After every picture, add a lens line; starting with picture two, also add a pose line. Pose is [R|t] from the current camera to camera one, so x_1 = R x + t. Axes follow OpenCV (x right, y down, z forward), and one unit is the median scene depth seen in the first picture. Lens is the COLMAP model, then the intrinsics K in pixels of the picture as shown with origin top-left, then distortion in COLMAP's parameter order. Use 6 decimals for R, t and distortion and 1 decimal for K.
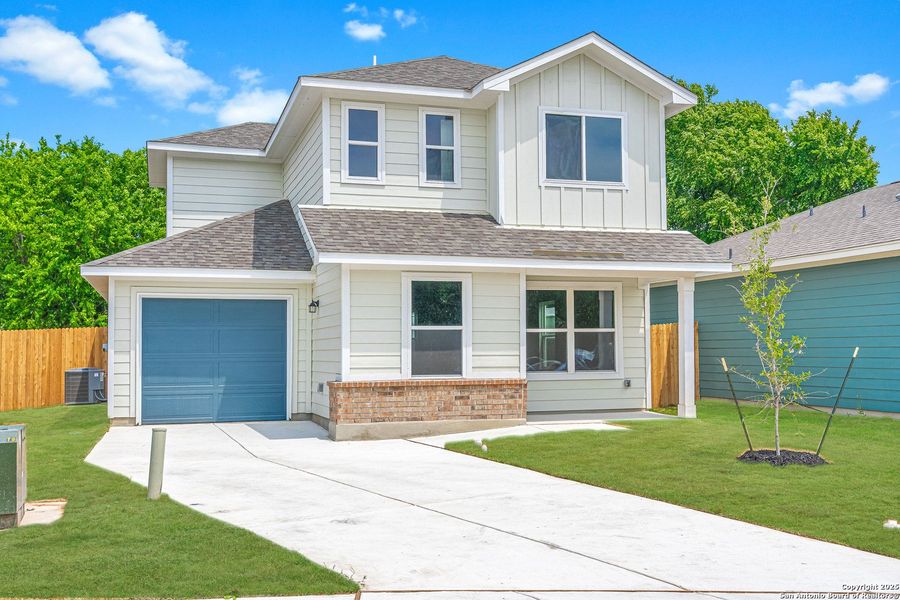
lens RADIAL K [[885.1, 0, 450.2], [0, 885.1, 302.4], [0, 0, 1]] dist [0.003488, 0.000000]
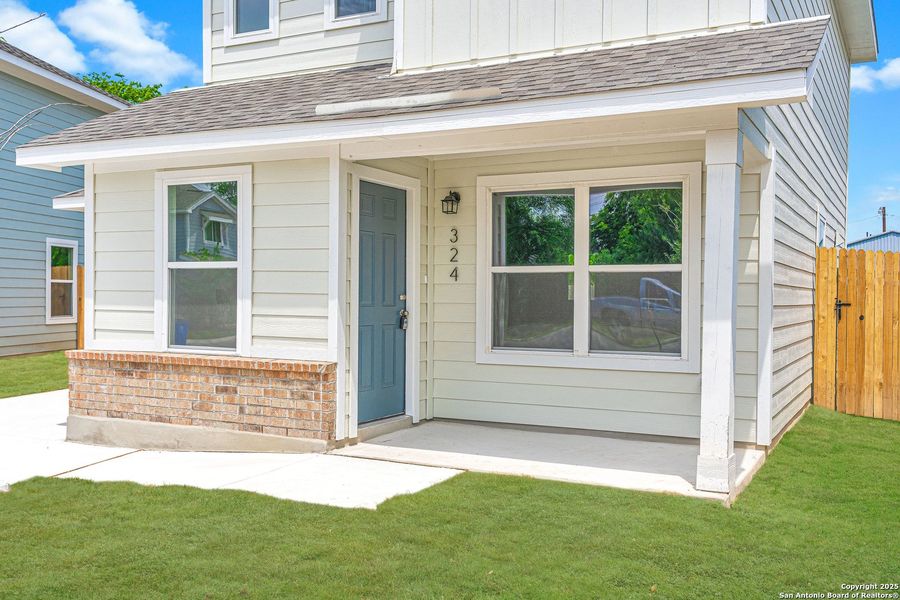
lens RADIAL K [[885.1, 0, 450.1], [0, 885.1, 297.3], [0, 0, 1]] dist [0.003488, 0.000000]
pose [[0.708240, 0.013752, -0.705837, 0.502156], [0.022423, 0.998868, 0.041960, 0.029020], [0.705615, -0.045545, 0.707130, 0.702920]]
